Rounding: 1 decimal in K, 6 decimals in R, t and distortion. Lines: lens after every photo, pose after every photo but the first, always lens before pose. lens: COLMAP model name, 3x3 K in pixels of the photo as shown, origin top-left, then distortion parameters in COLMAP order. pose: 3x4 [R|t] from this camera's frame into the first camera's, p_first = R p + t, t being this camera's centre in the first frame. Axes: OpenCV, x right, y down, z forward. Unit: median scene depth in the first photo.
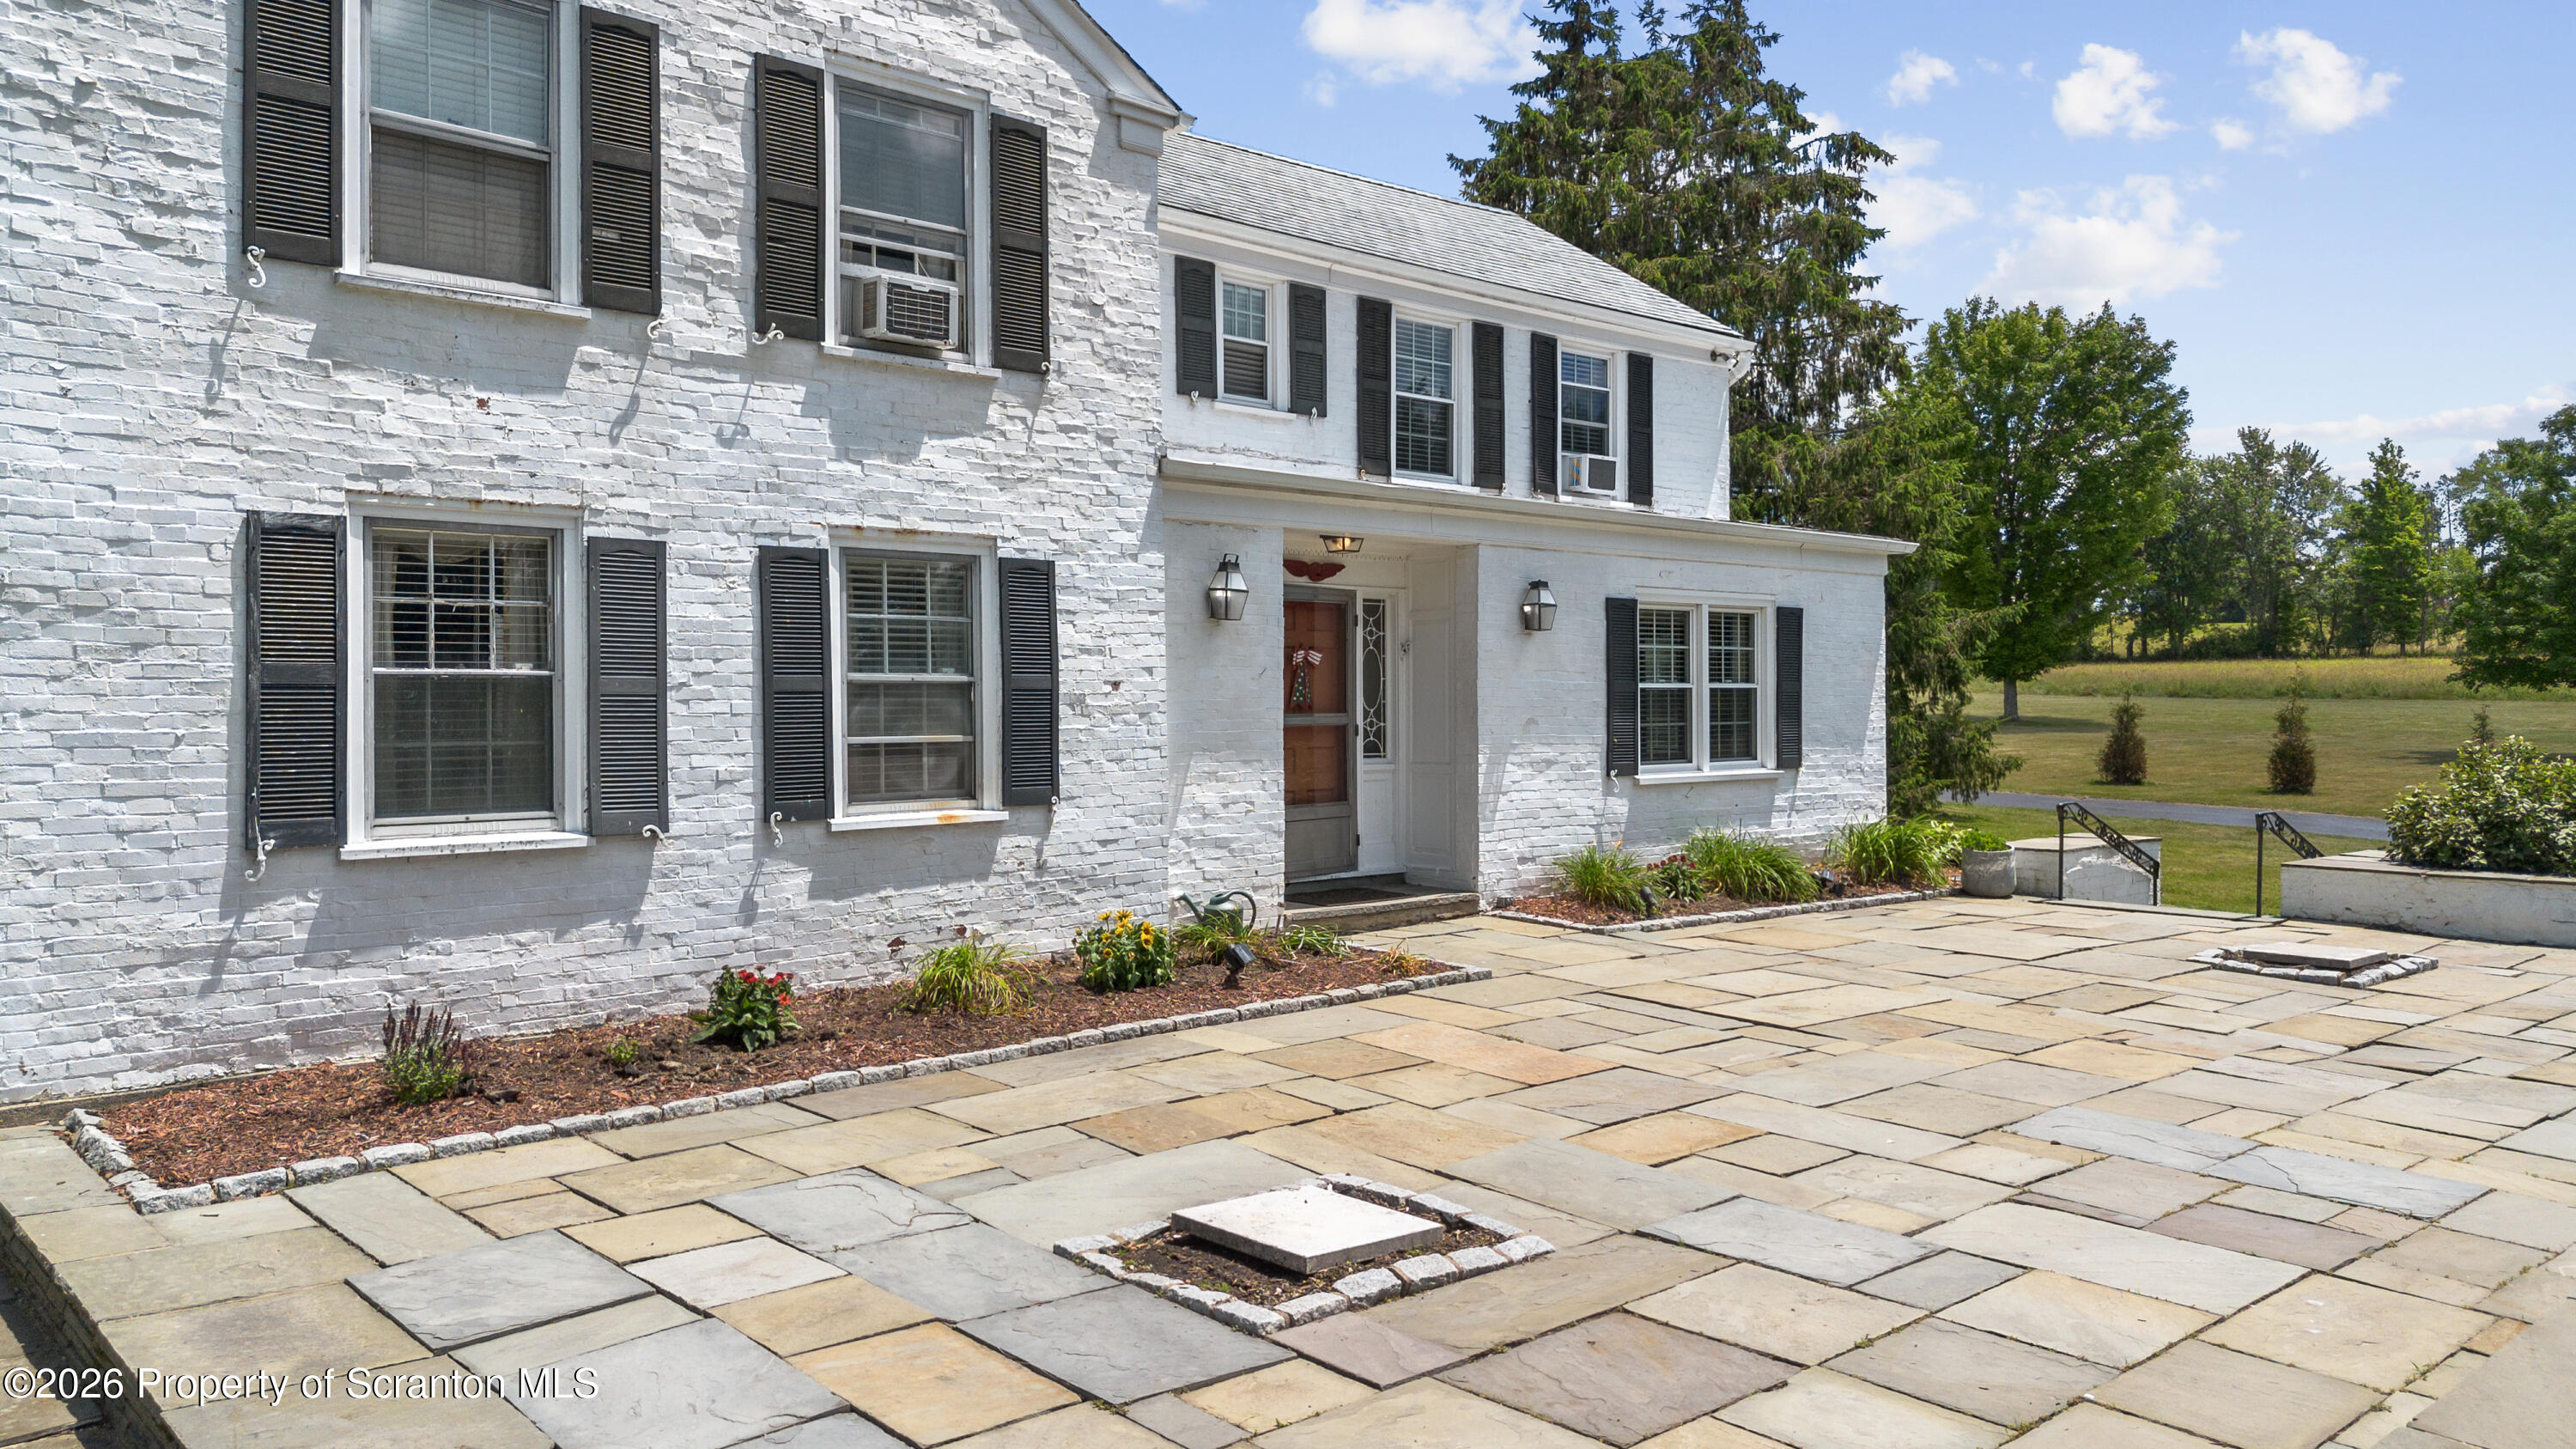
lens RADIAL K [[1831.2, 0, 1269.9], [0, 1831.2, 718.1], [0, 0, 1]] dist [0.076795, -0.082244]
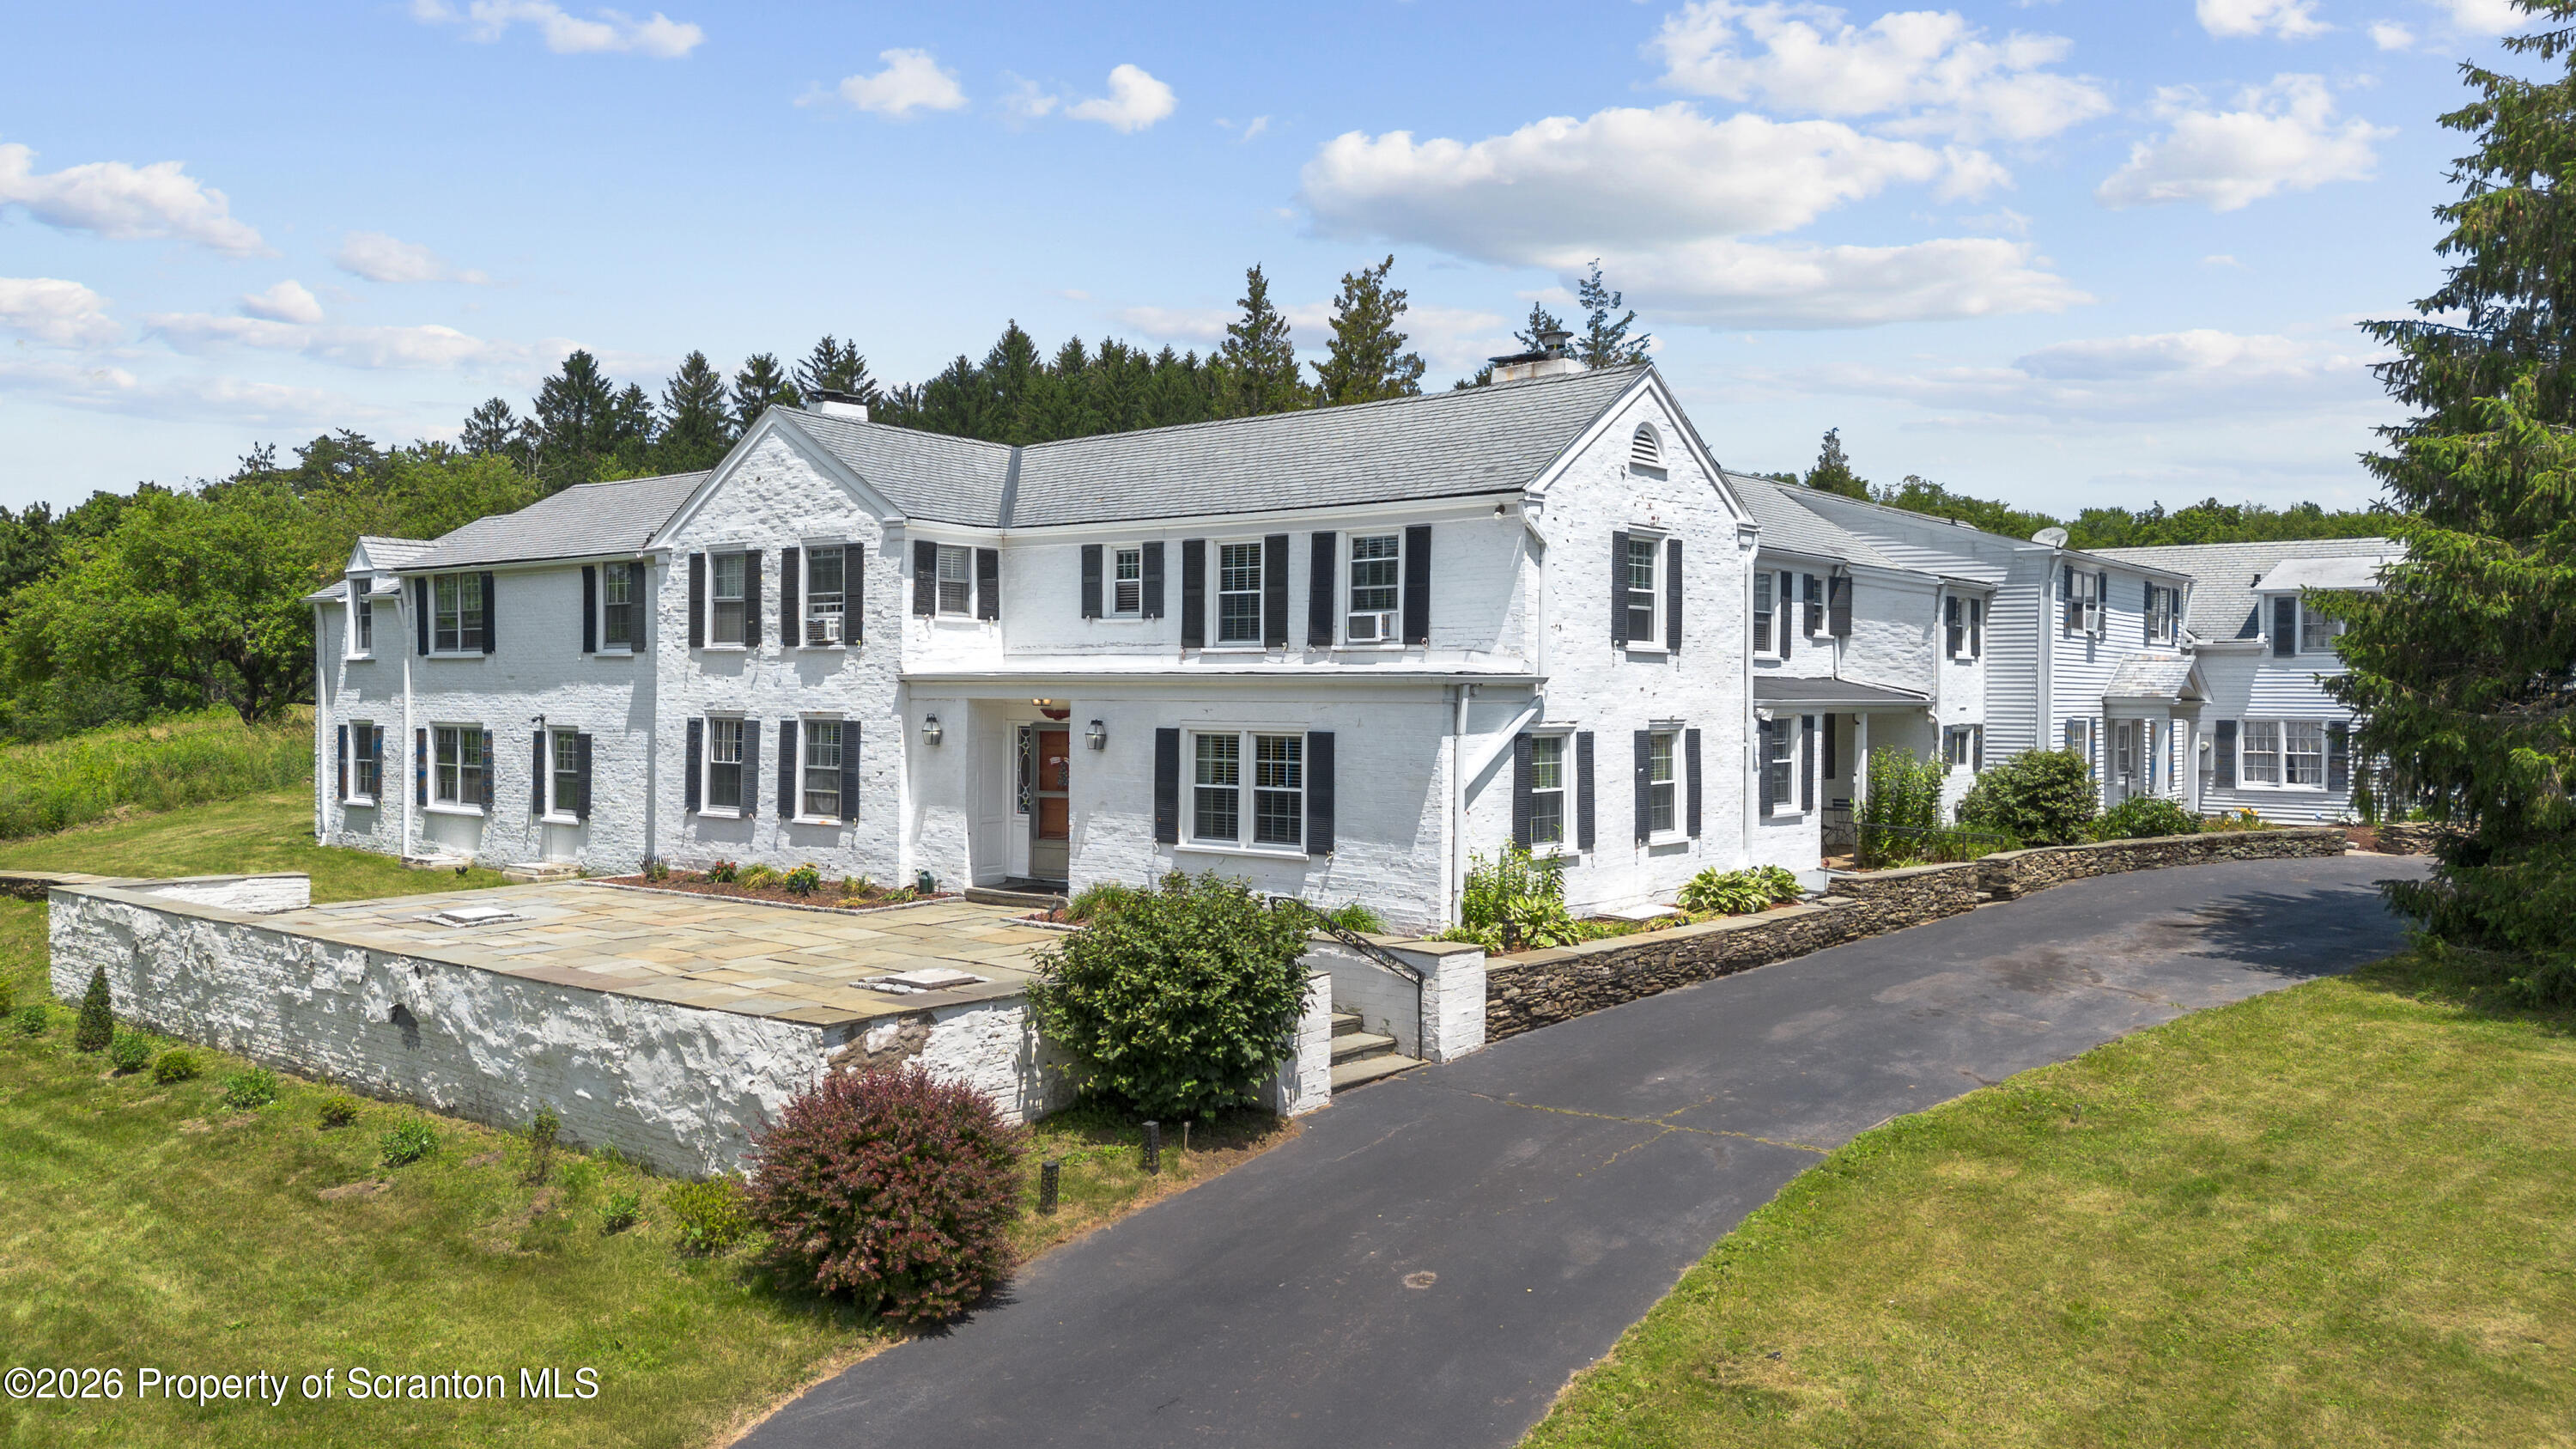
lens RADIAL K [[1831.2, 0, 1269.9], [0, 1831.2, 718.1], [0, 0, 1]] dist [0.076795, -0.082244]
pose [[0.156374, 0.024140, -0.987403, 2.347387], [-0.009603, 0.999691, 0.022920, -0.149429], [0.987651, 0.005897, 0.156557, 1.145447]]
